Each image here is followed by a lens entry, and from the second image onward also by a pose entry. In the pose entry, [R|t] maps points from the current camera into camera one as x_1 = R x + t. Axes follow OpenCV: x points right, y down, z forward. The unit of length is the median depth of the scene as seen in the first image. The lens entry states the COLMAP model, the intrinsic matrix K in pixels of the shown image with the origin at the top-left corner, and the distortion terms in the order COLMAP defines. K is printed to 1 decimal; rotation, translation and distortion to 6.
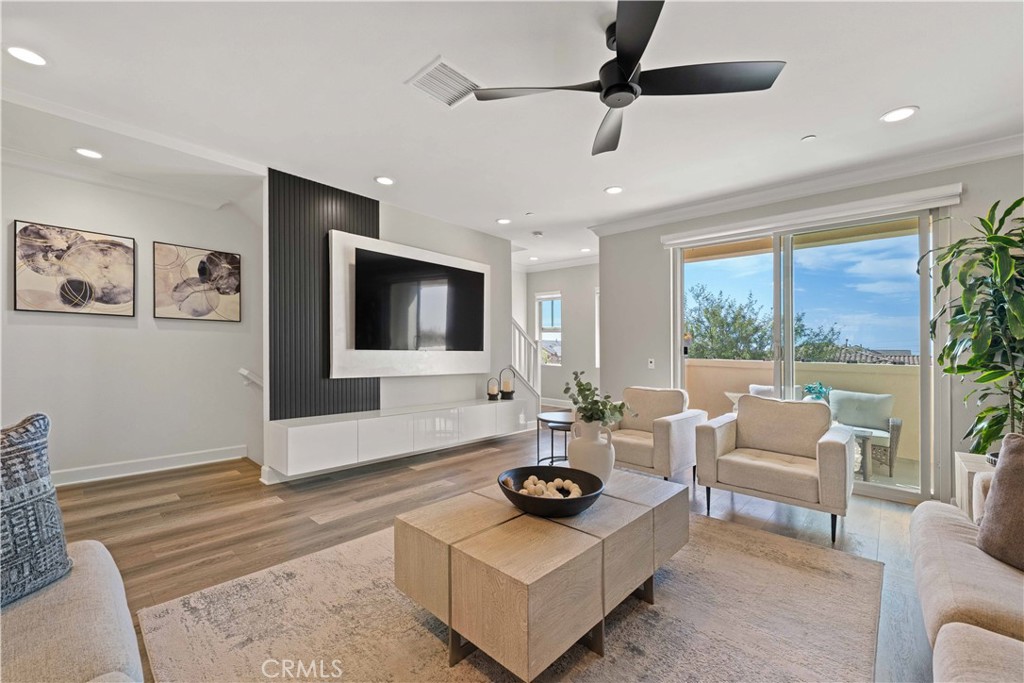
lens RADIAL K [[415.1, 0, 508.0], [0, 415.1, 338.2], [0, 0, 1]] dist [0.001606, -0.001166]
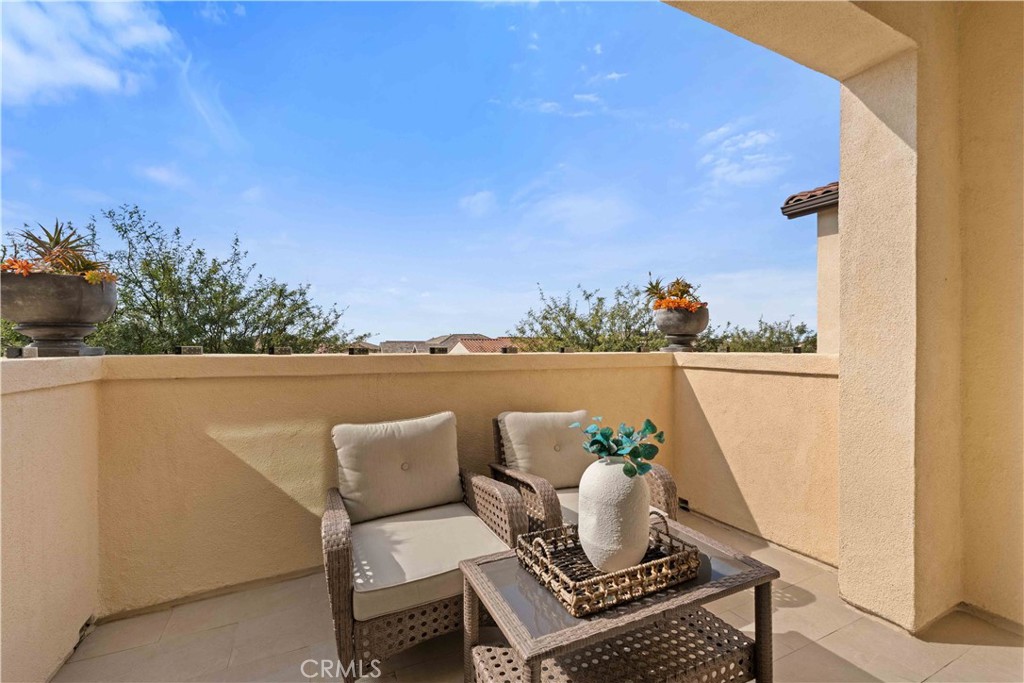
lens RADIAL K [[415.1, 0, 508.2], [0, 415.1, 345.7], [0, 0, 1]] dist [0.001606, -0.001166]
pose [[0.381621, -0.029029, 0.923863, 0.173444], [-0.007921, 0.999367, 0.034673, 0.017971], [-0.924285, -0.020550, 0.381150, 0.394395]]
